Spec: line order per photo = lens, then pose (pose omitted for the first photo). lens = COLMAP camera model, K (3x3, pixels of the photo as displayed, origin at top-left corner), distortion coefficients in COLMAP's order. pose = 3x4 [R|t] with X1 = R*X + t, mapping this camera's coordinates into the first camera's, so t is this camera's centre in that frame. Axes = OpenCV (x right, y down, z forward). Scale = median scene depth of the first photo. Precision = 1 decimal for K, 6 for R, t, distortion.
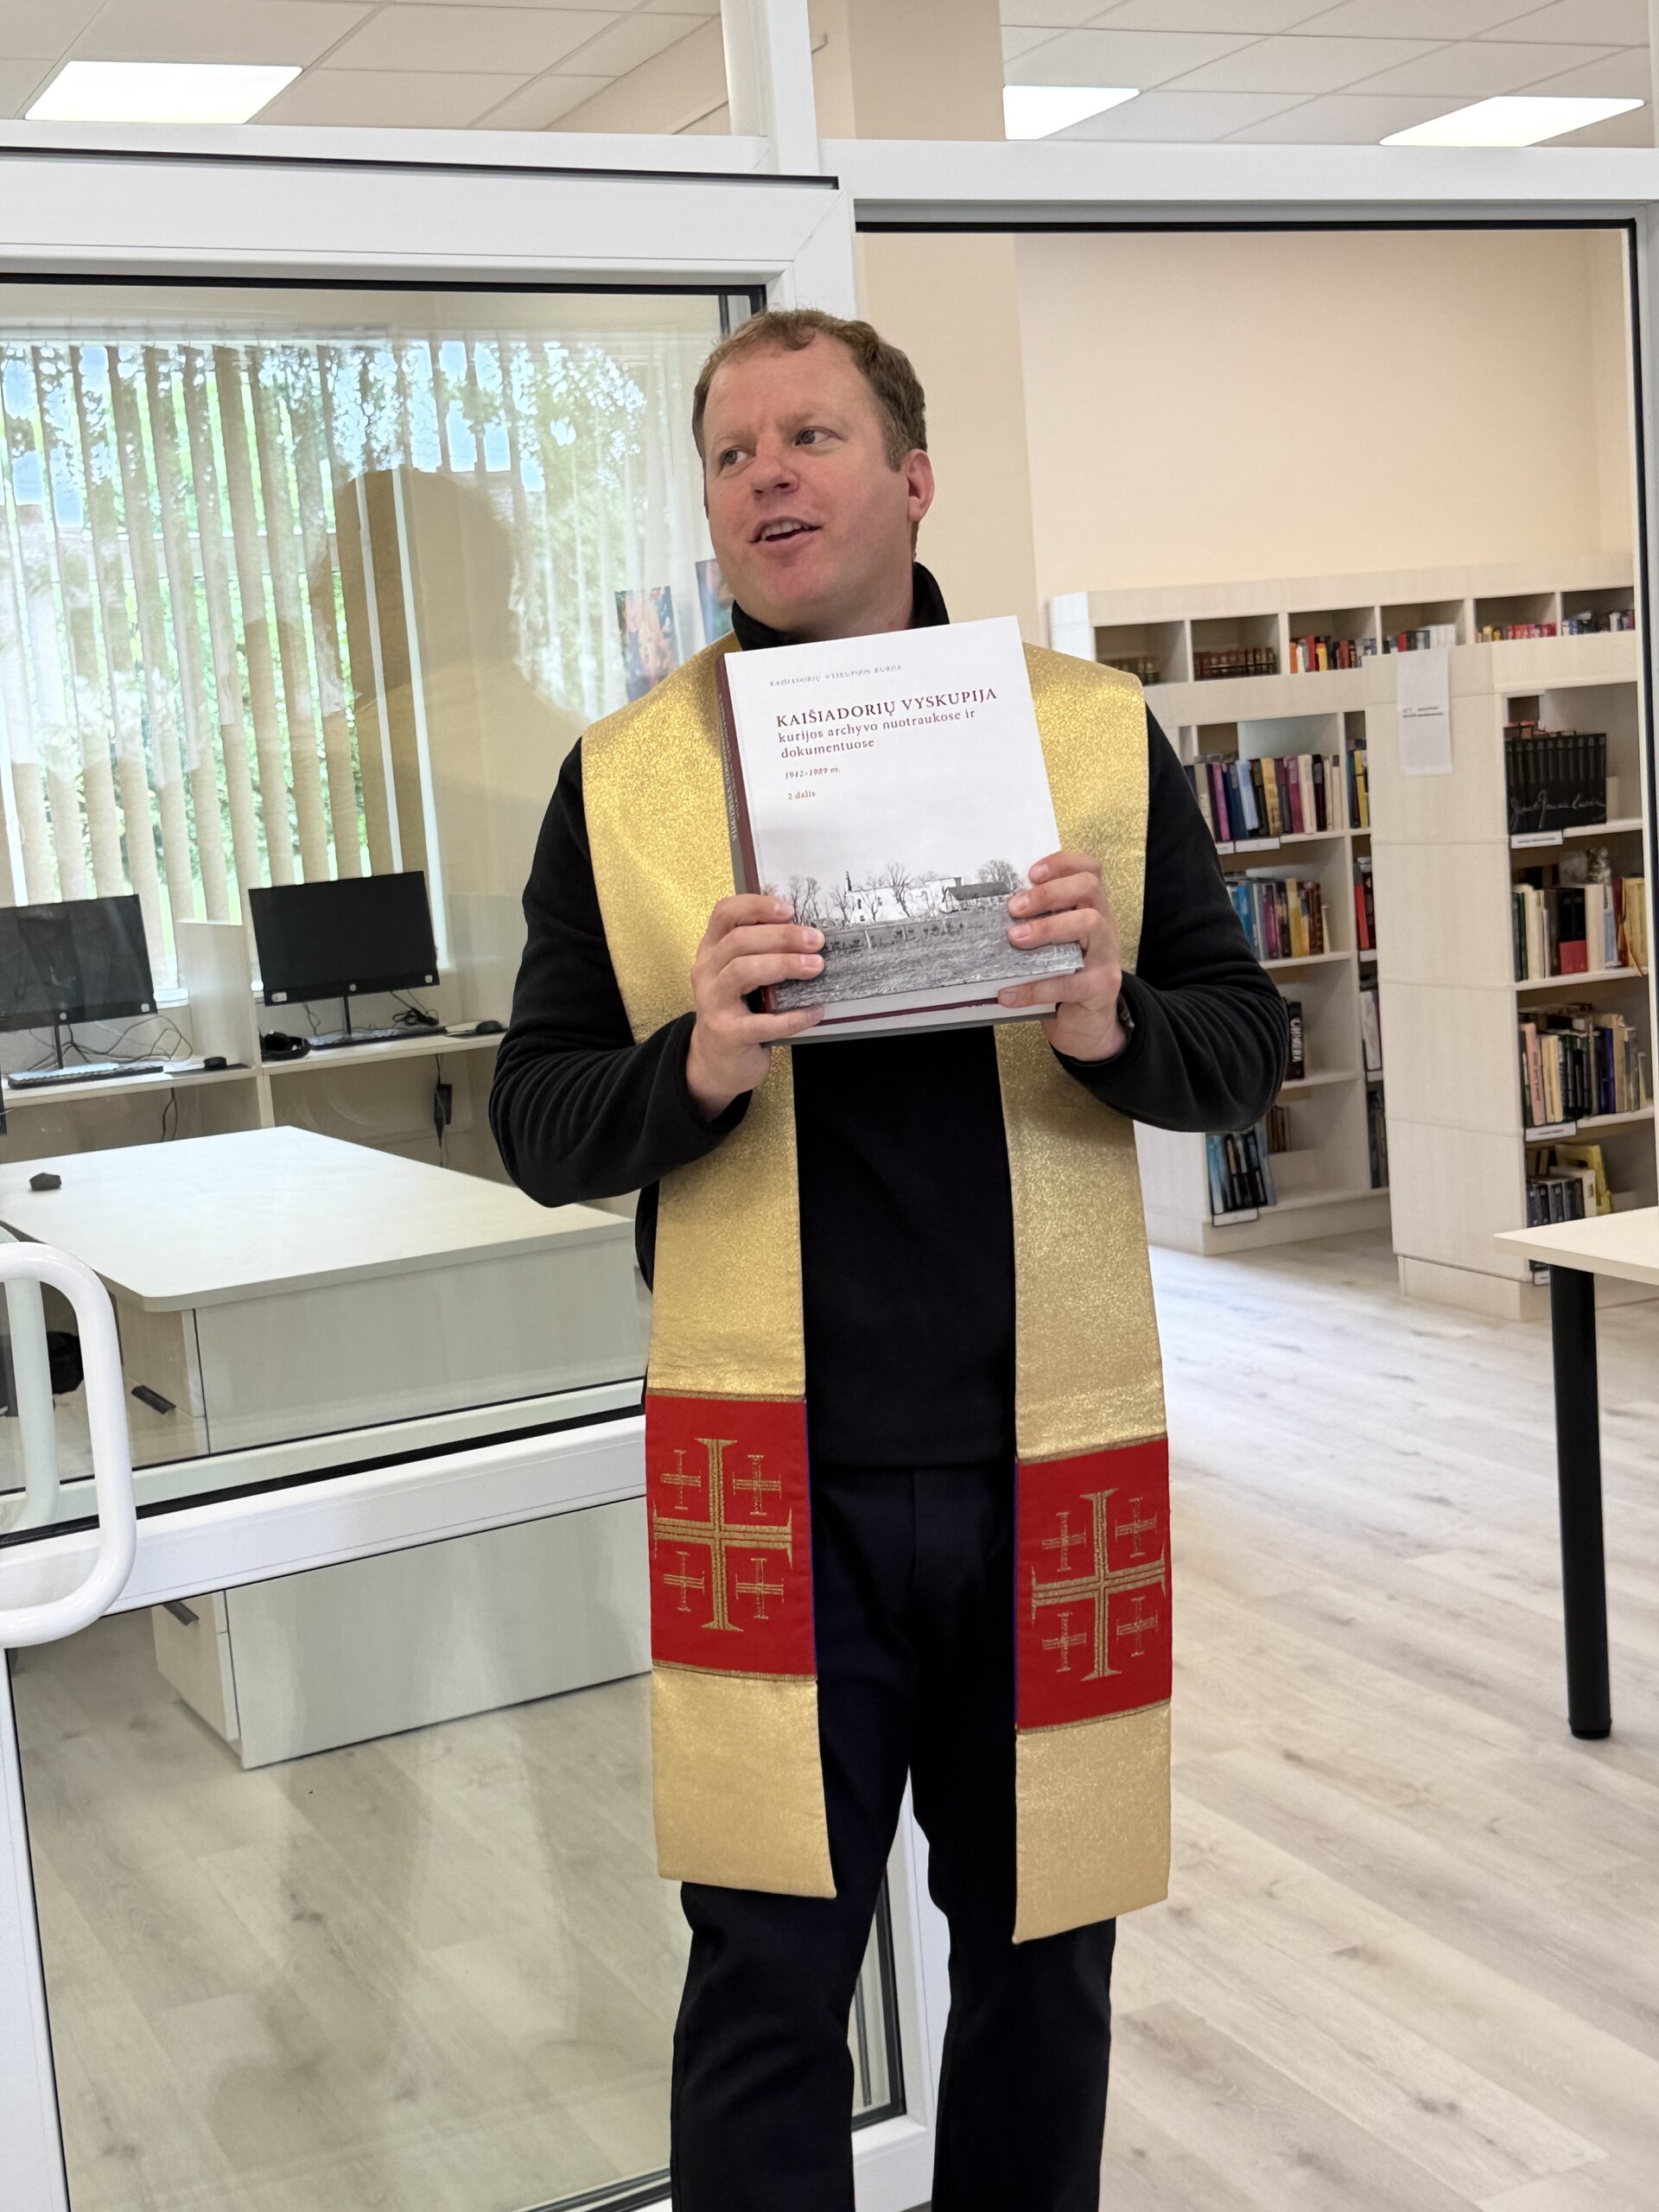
lens RADIAL K [[2898.2, 0, 814.0], [0, 2898.2, 1108.9], [0, 0, 1]] dist [0.313162, 0.000000]
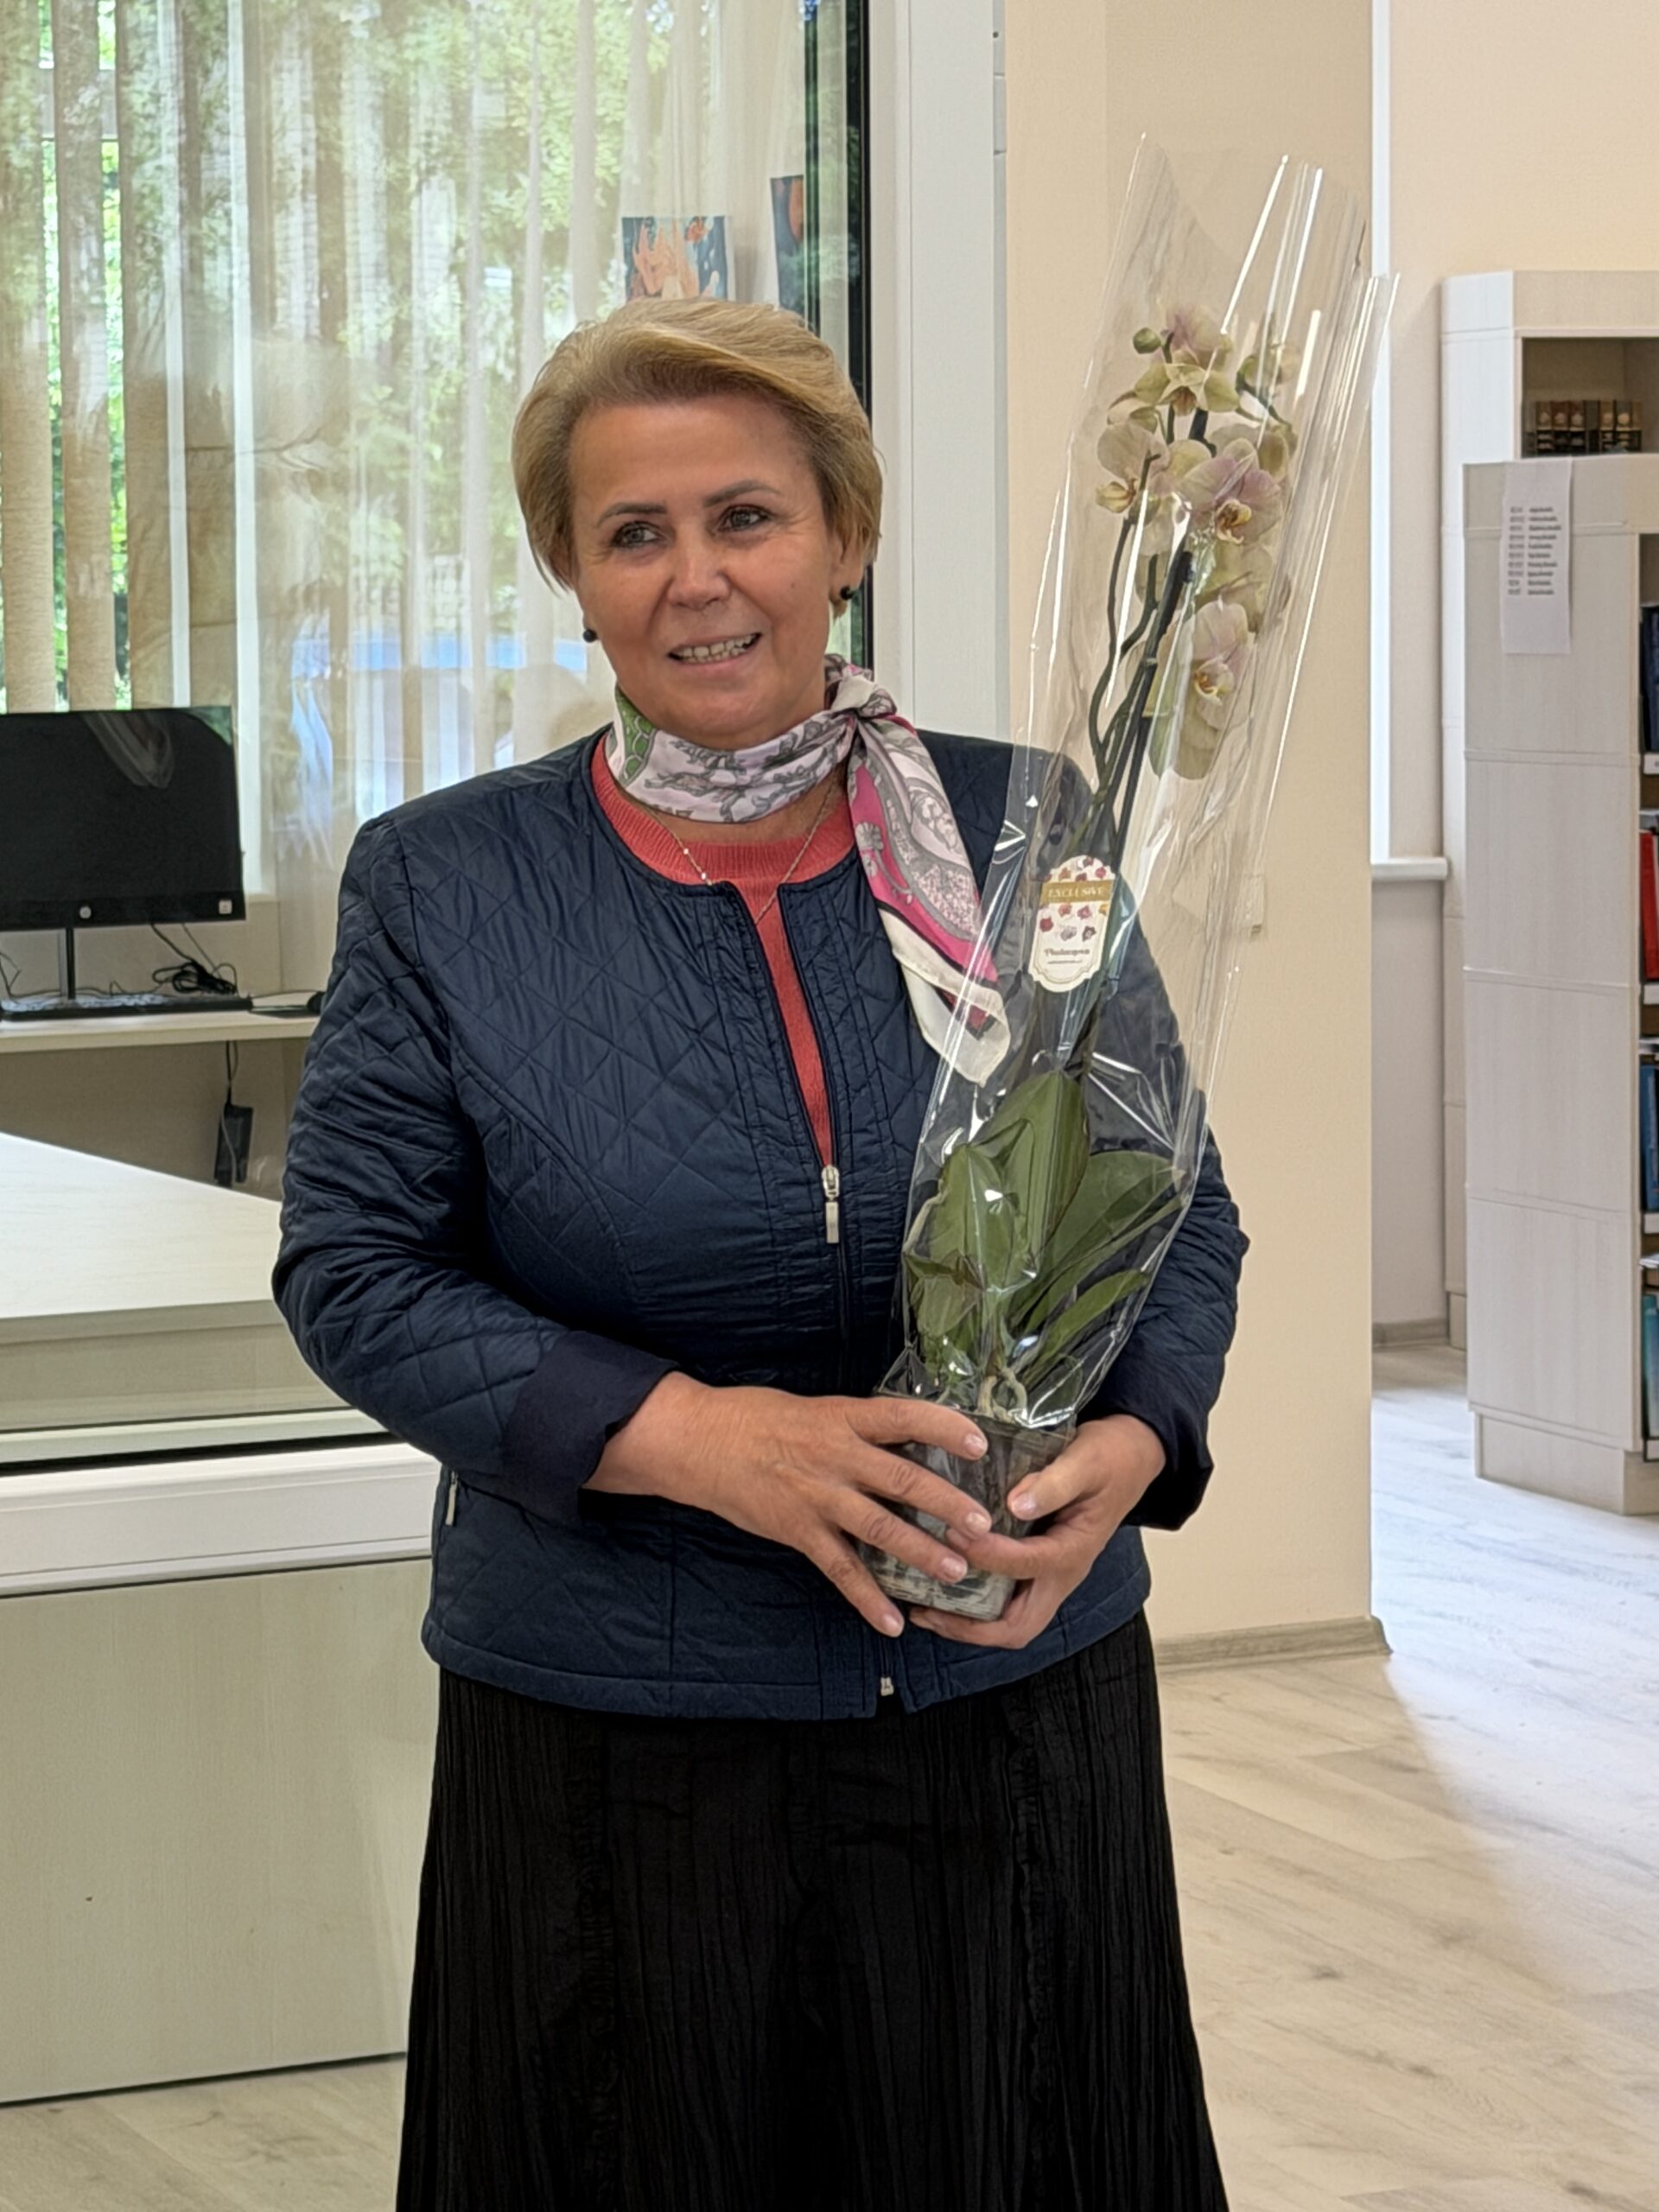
lens RADIAL K [[6181.0, 0, 832.1], [0, 6181.0, 1102.6], [0, 0, 1]] dist [0.508681, 0.000000]
pose [[0.997161, 0.071646, -0.023148, 0.008561], [-0.072354, 0.996886, -0.031361, 0.019583], [0.020829, 0.032947, 0.999240, -0.143744]]
